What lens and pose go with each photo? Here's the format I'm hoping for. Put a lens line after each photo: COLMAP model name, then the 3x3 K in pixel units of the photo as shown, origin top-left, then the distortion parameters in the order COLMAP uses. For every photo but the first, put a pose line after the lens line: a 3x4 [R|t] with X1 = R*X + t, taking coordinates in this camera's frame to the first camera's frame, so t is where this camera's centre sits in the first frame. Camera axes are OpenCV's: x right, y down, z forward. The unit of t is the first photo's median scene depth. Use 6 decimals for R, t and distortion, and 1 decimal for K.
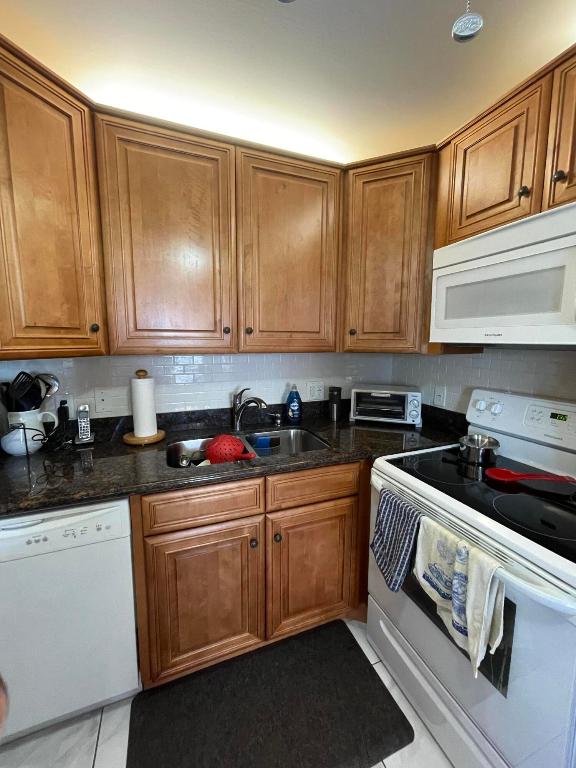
lens RADIAL K [[309.8, 0, 288.2], [0, 309.8, 380.6], [0, 0, 1]] dist [-0.001893, -0.000027]
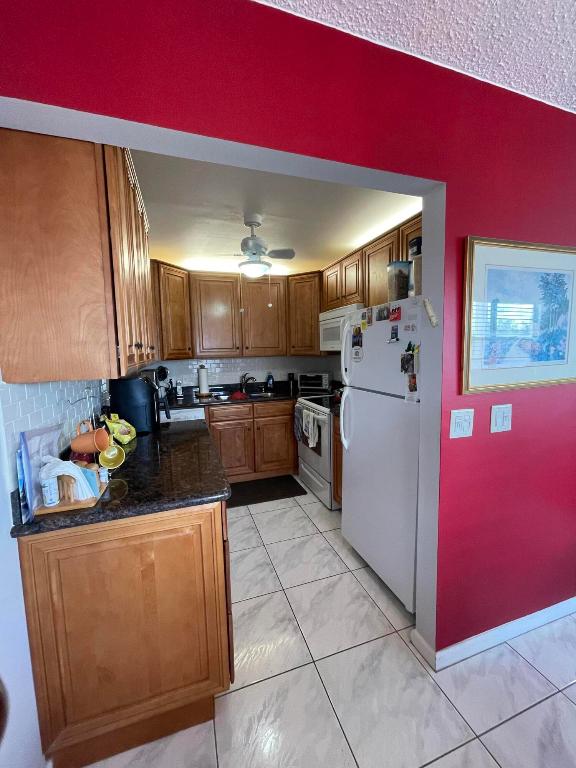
lens RADIAL K [[309.8, 0, 287.6], [0, 309.8, 384.1], [0, 0, 1]] dist [-0.001893, -0.000027]
pose [[0.998470, -0.021899, -0.050766, 0.284757], [0.020866, 0.999566, -0.020788, 0.166018], [0.051199, 0.019697, 0.998494, -1.289424]]
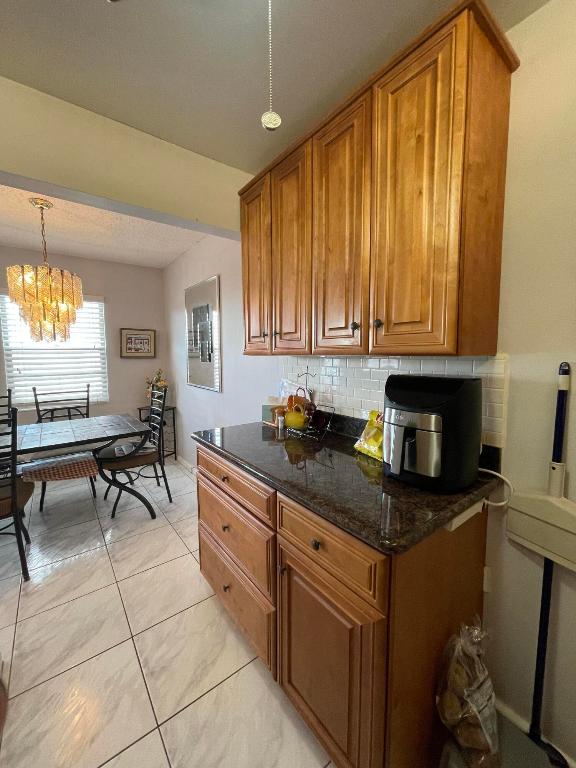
lens RADIAL K [[309.8, 0, 288.0], [0, 309.8, 386.0], [0, 0, 1]] dist [-0.001893, -0.000027]
pose [[-0.960007, 0.053040, -0.274906, -0.279844], [-0.014317, 0.971306, 0.237400, -0.317869], [0.279610, 0.231842, -0.931701, 3.077819]]
